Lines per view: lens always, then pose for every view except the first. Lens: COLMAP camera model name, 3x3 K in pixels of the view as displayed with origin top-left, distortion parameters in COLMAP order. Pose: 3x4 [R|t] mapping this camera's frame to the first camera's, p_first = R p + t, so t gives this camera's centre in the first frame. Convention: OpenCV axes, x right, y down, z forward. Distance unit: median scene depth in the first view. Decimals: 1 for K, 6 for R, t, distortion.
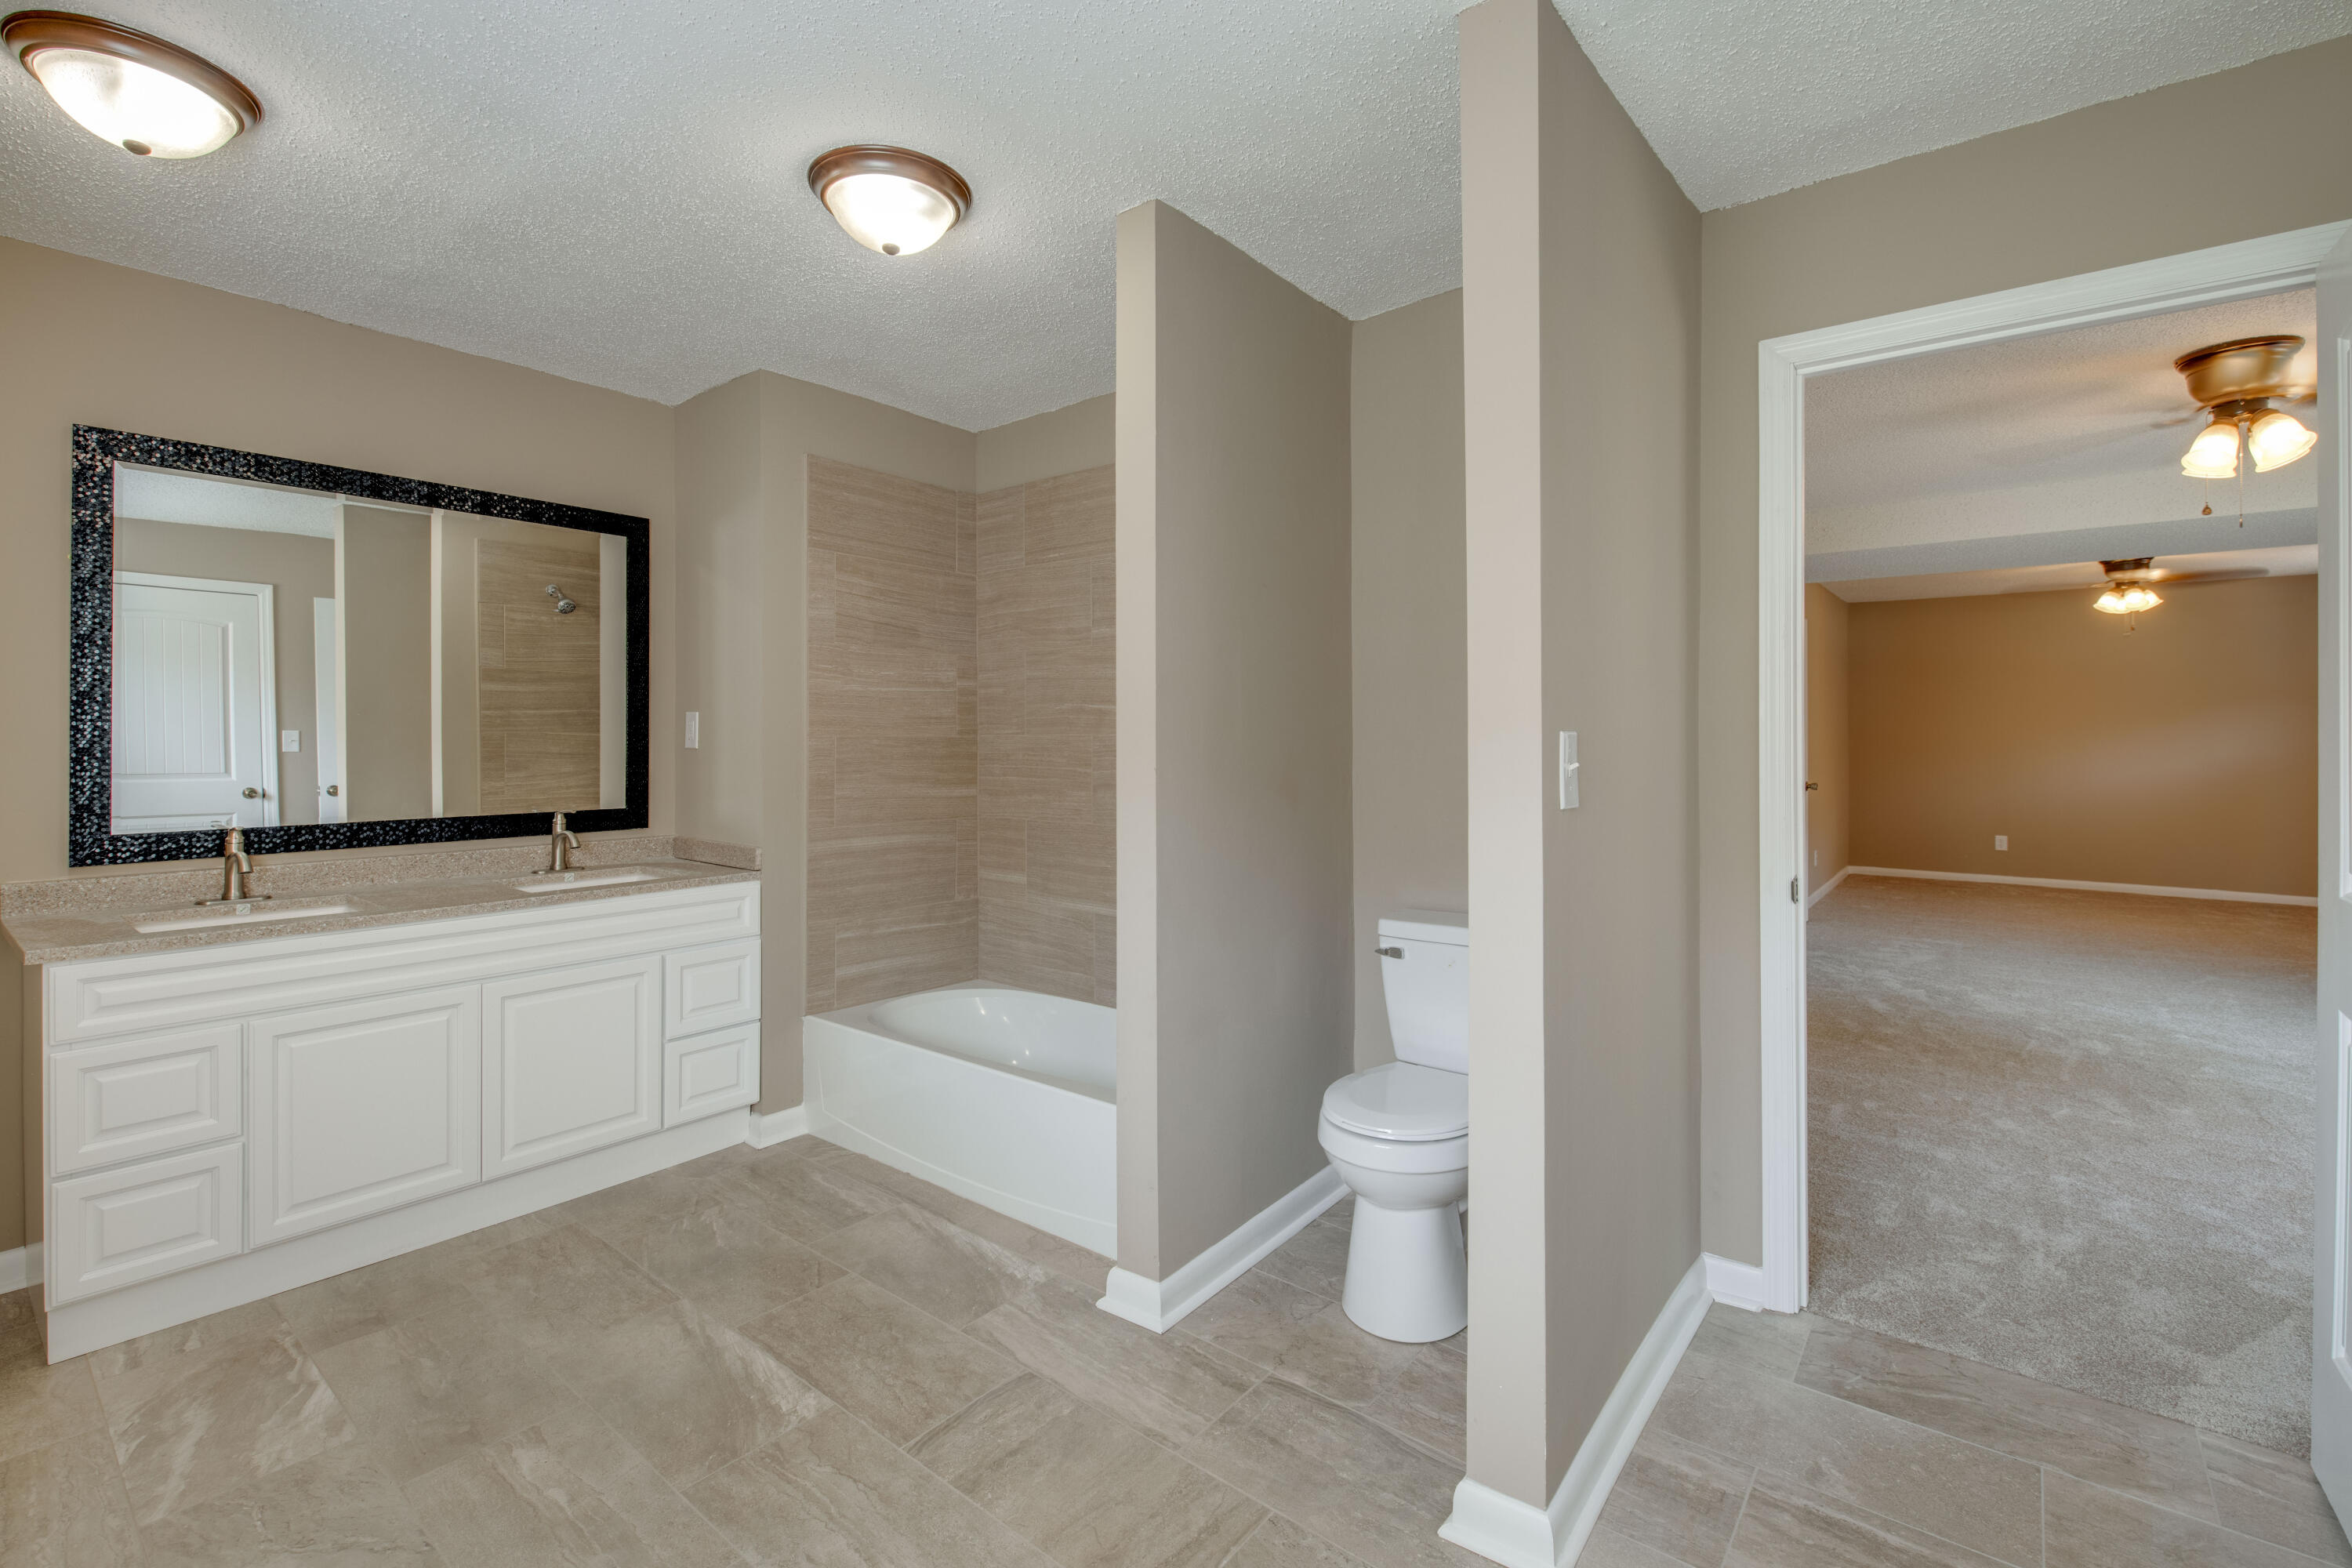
lens RADIAL K [[1025.6, 0, 1194.9], [0, 1025.6, 741.5], [0, 0, 1]] dist [0.005979, -0.004935]
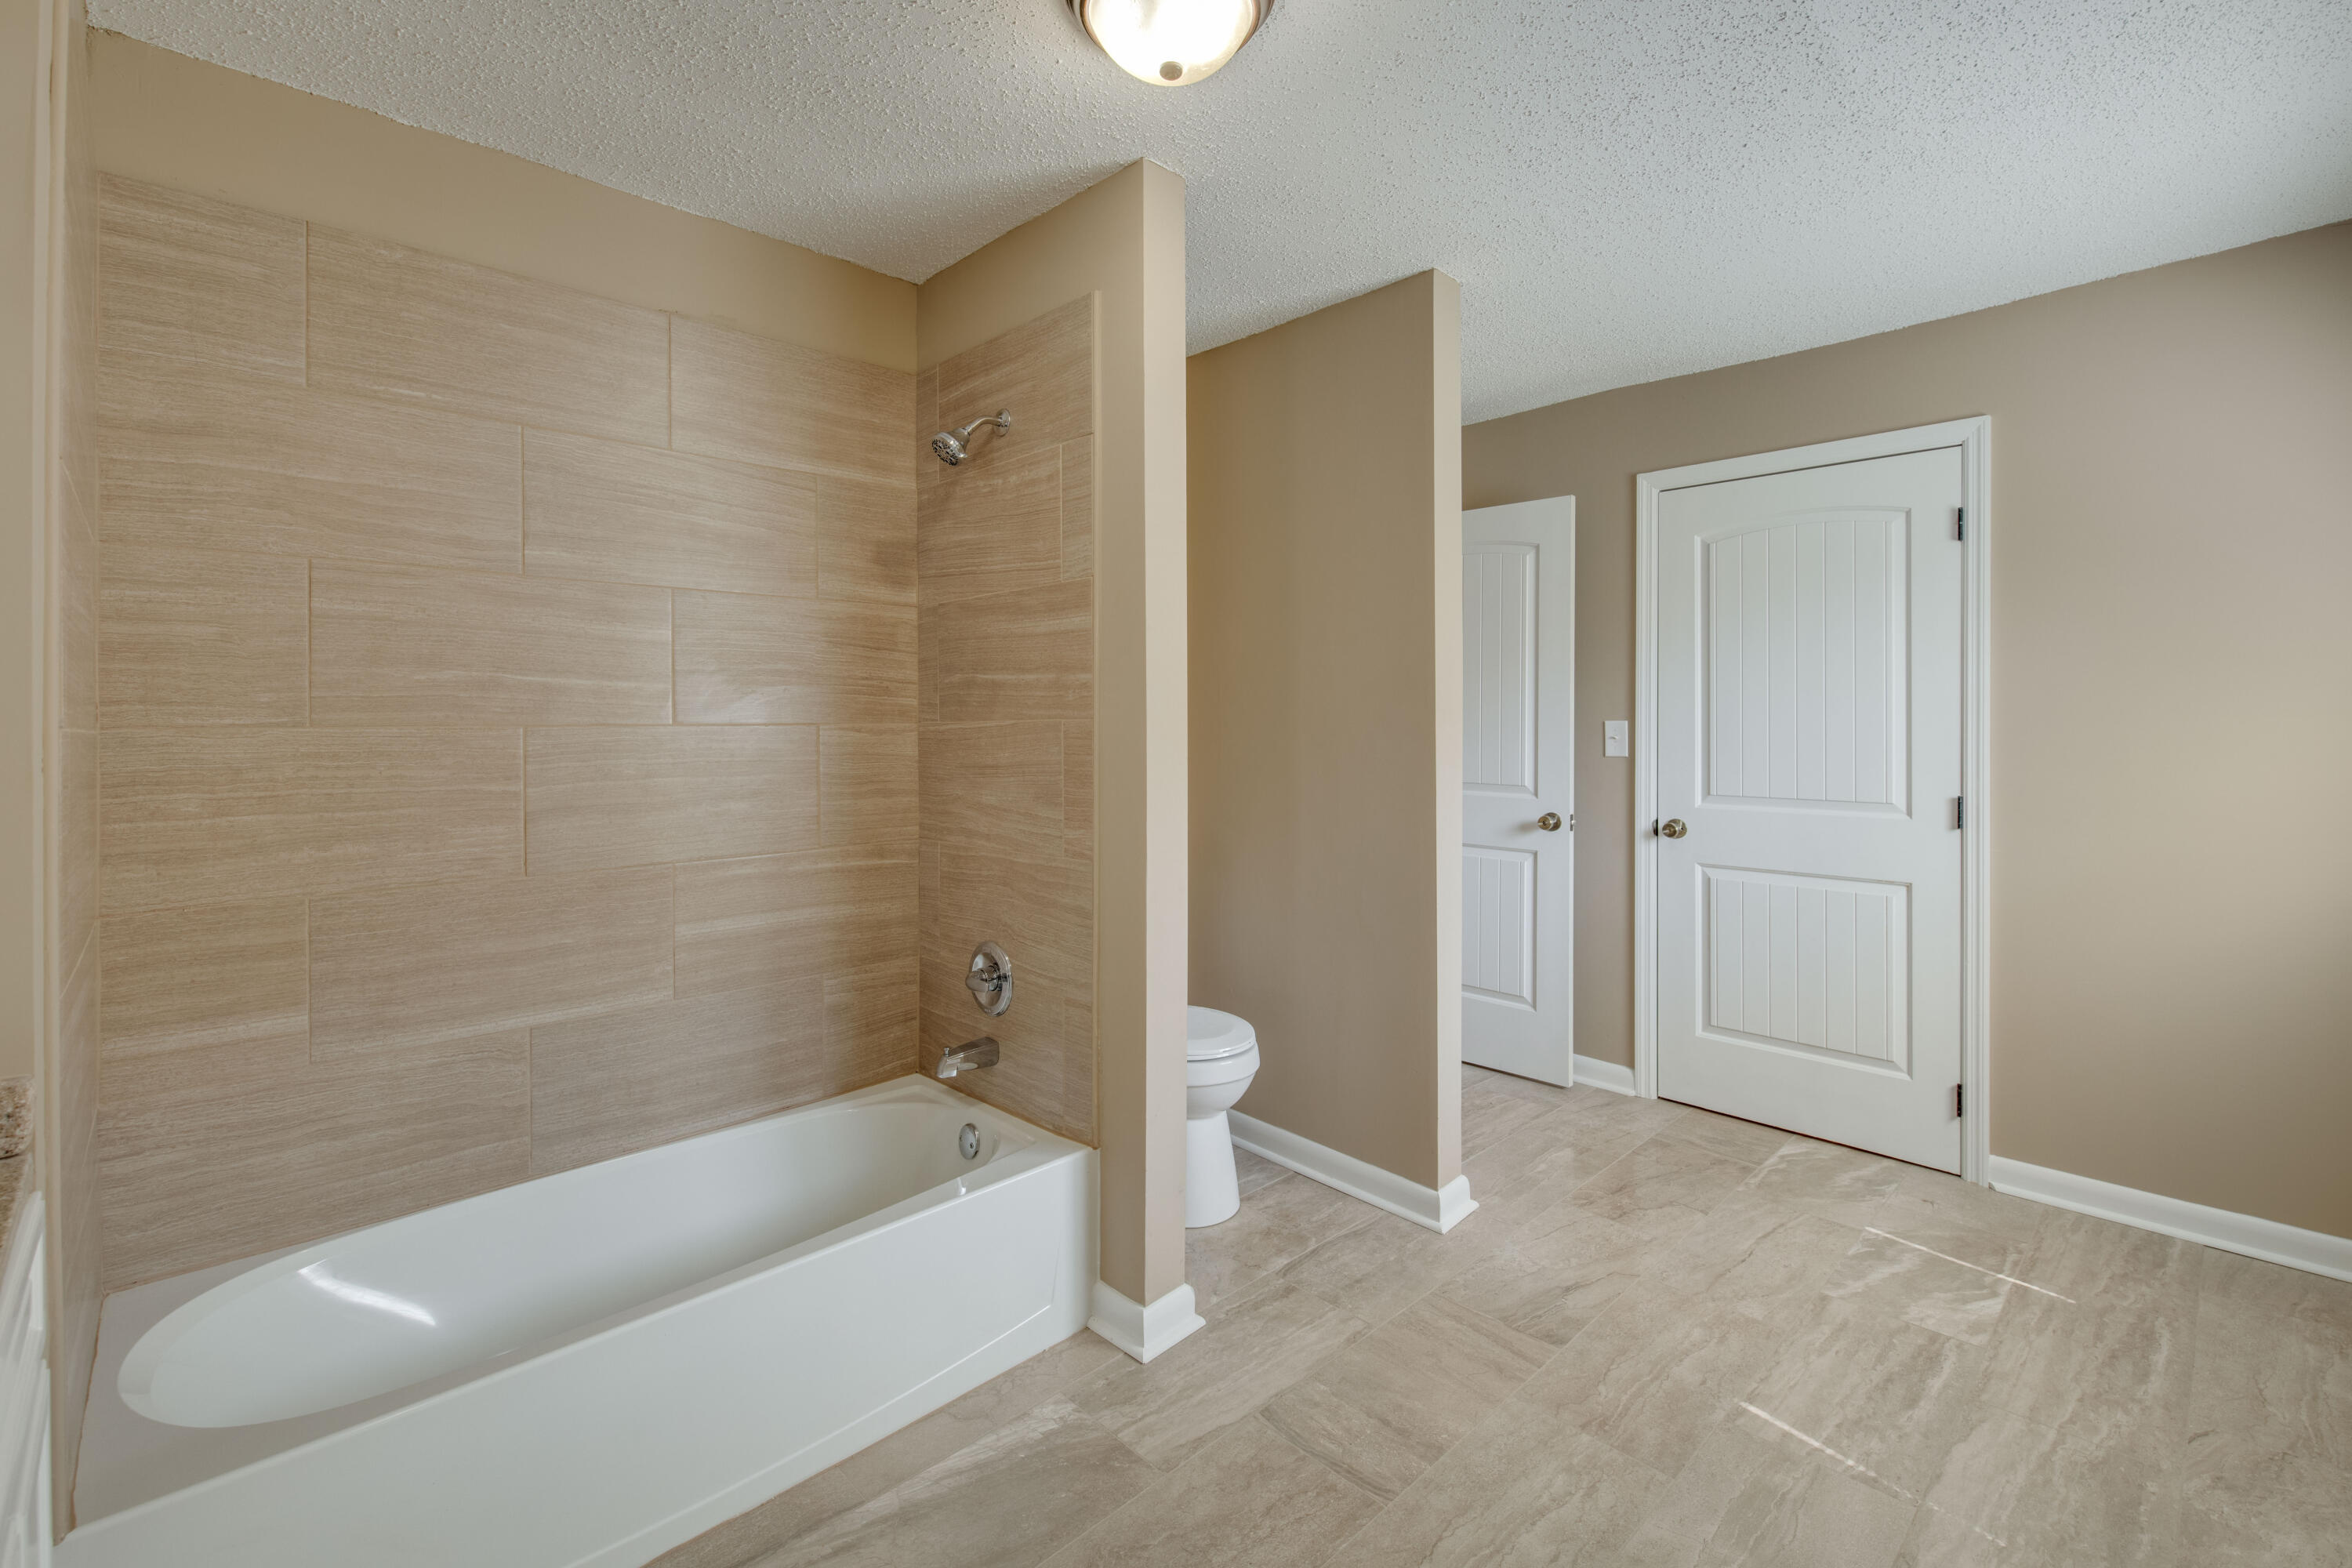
lens RADIAL K [[1025.6, 0, 1149.8], [0, 1025.6, 732.3], [0, 0, 1]] dist [0.005979, -0.004935]
pose [[0.142494, -0.005388, 0.989781, -0.973133], [0.011665, 0.999925, 0.003764, -0.001922], [-0.989727, 0.011010, 0.142546, 0.859607]]
